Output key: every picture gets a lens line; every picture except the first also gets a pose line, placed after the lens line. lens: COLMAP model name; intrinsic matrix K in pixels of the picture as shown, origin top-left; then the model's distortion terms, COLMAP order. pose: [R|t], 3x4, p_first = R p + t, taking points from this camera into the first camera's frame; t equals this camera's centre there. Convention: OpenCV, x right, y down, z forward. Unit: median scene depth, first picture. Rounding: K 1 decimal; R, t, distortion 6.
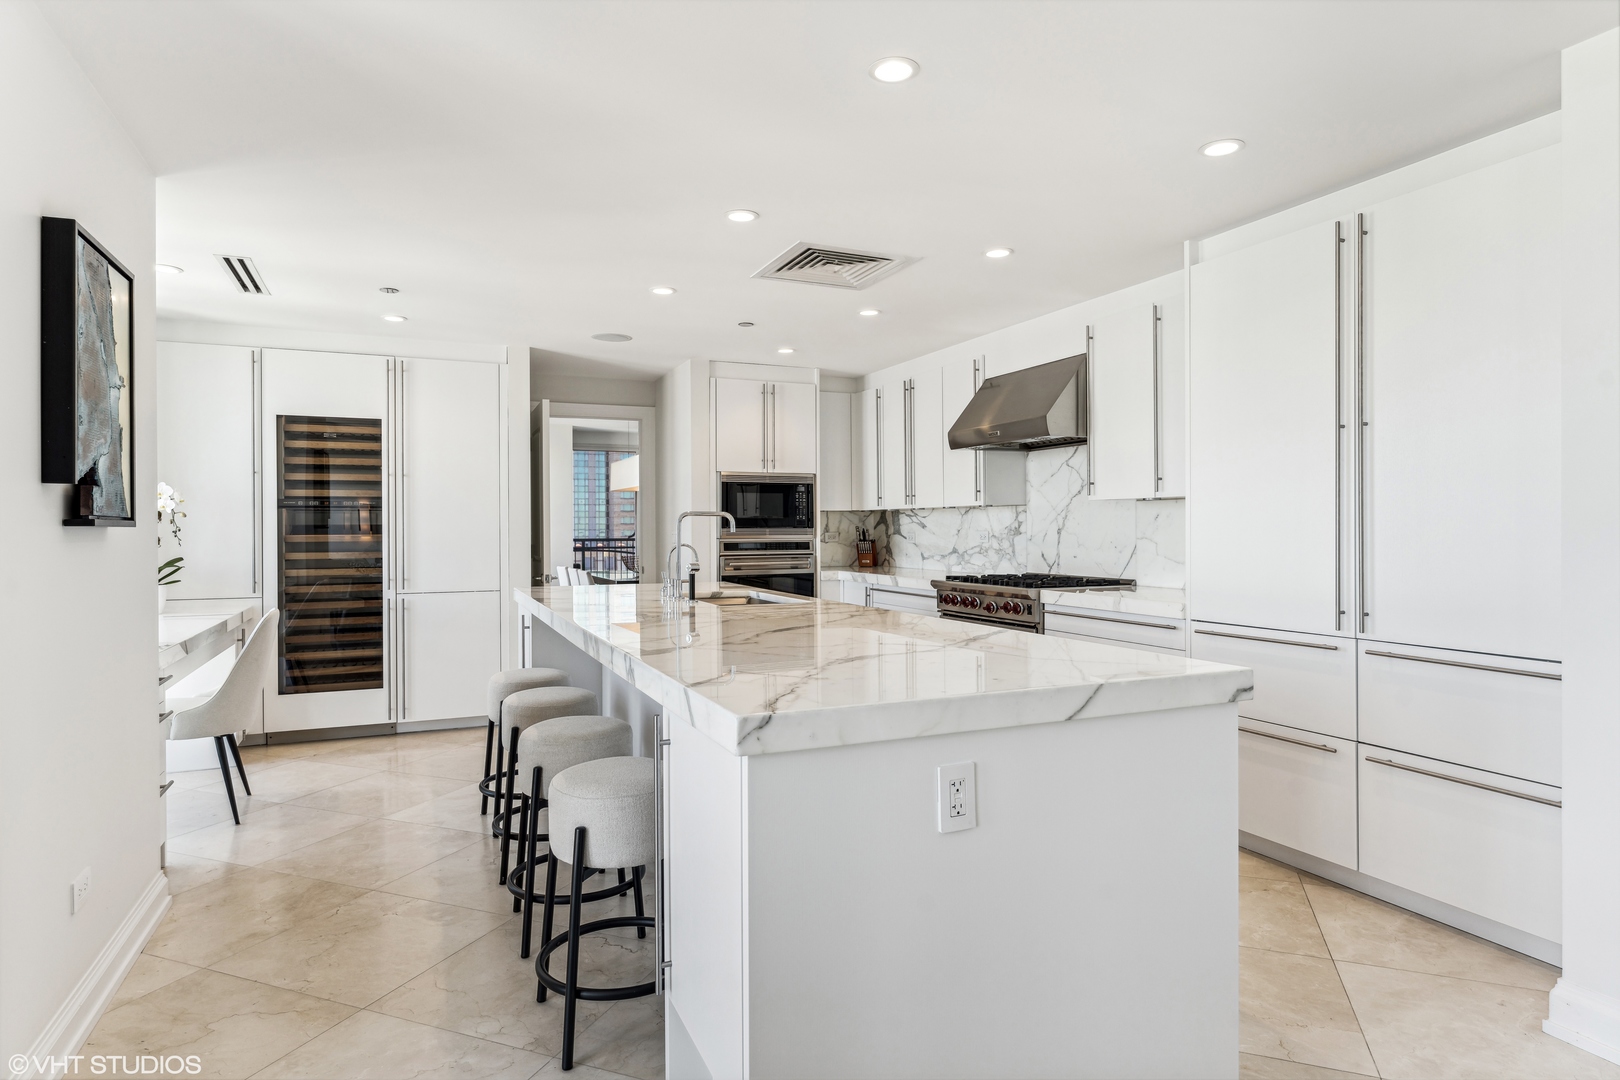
lens RADIAL K [[895.2, 0, 811.6], [0, 895.2, 536.5], [0, 0, 1]] dist [-0.002280, 0.000323]
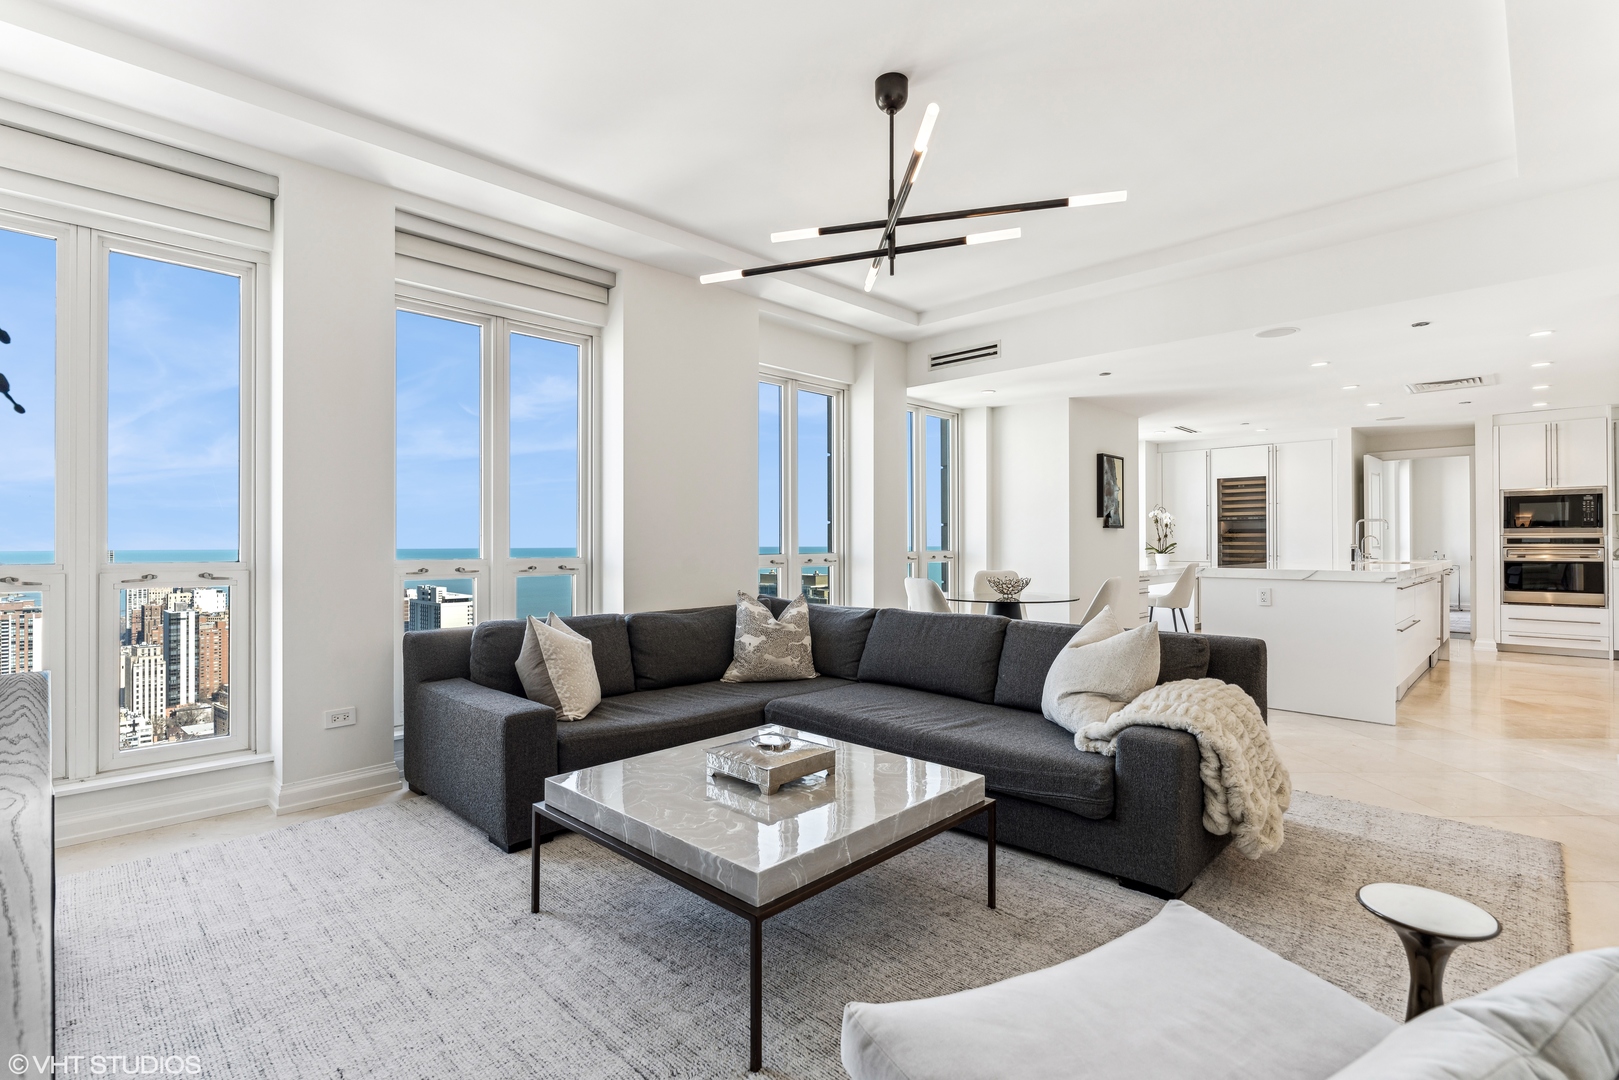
lens RADIAL K [[736.2, 0, 816.4], [0, 736.2, 537.1], [0, 0, 1]] dist [0.000184, 0.001578]
pose [[0.371646, -0.002771, -0.928370, 0.631682], [-0.006350, 0.999965, -0.005526, 0.020193], [0.928353, 0.007949, 0.371615, -0.514846]]
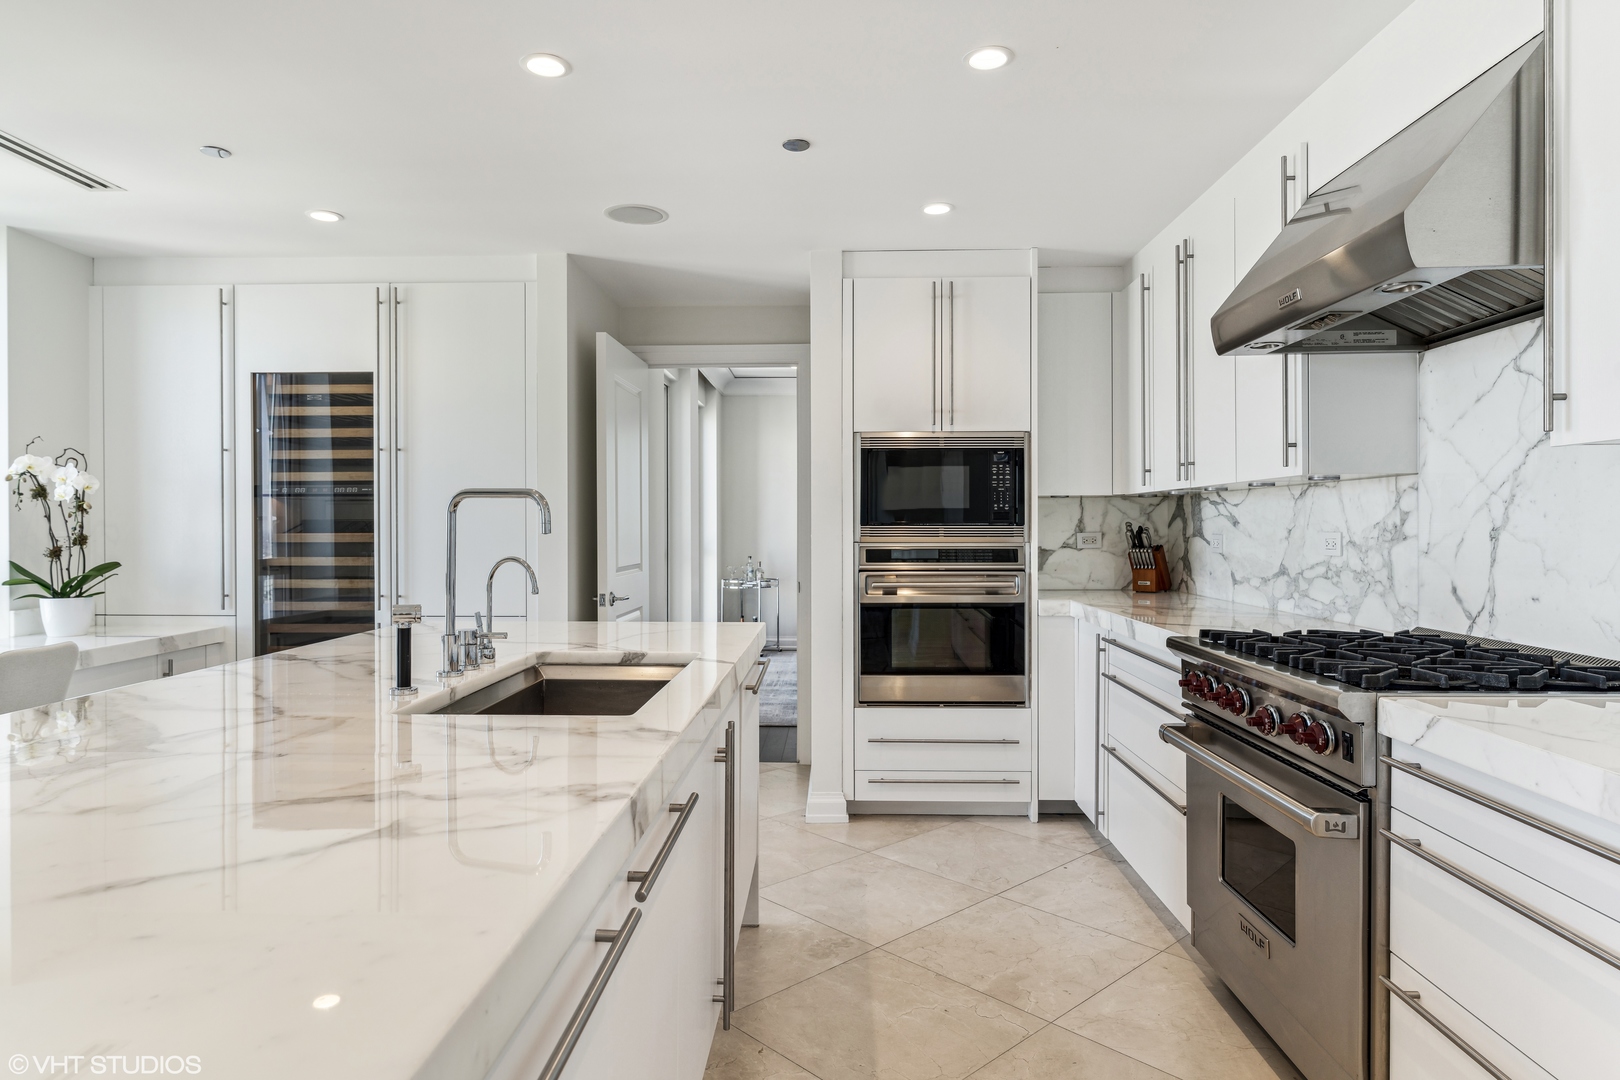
lens RADIAL K [[988.2, 0, 811.0], [0, 988.2, 534.5], [0, 0, 1]] dist [0.001736, -0.001189]
pose [[0.910325, 0.005591, -0.413857, 0.154469], [-0.005264, 0.999984, 0.001929, -0.004179], [0.413862, 0.000422, 0.910340, 0.395655]]
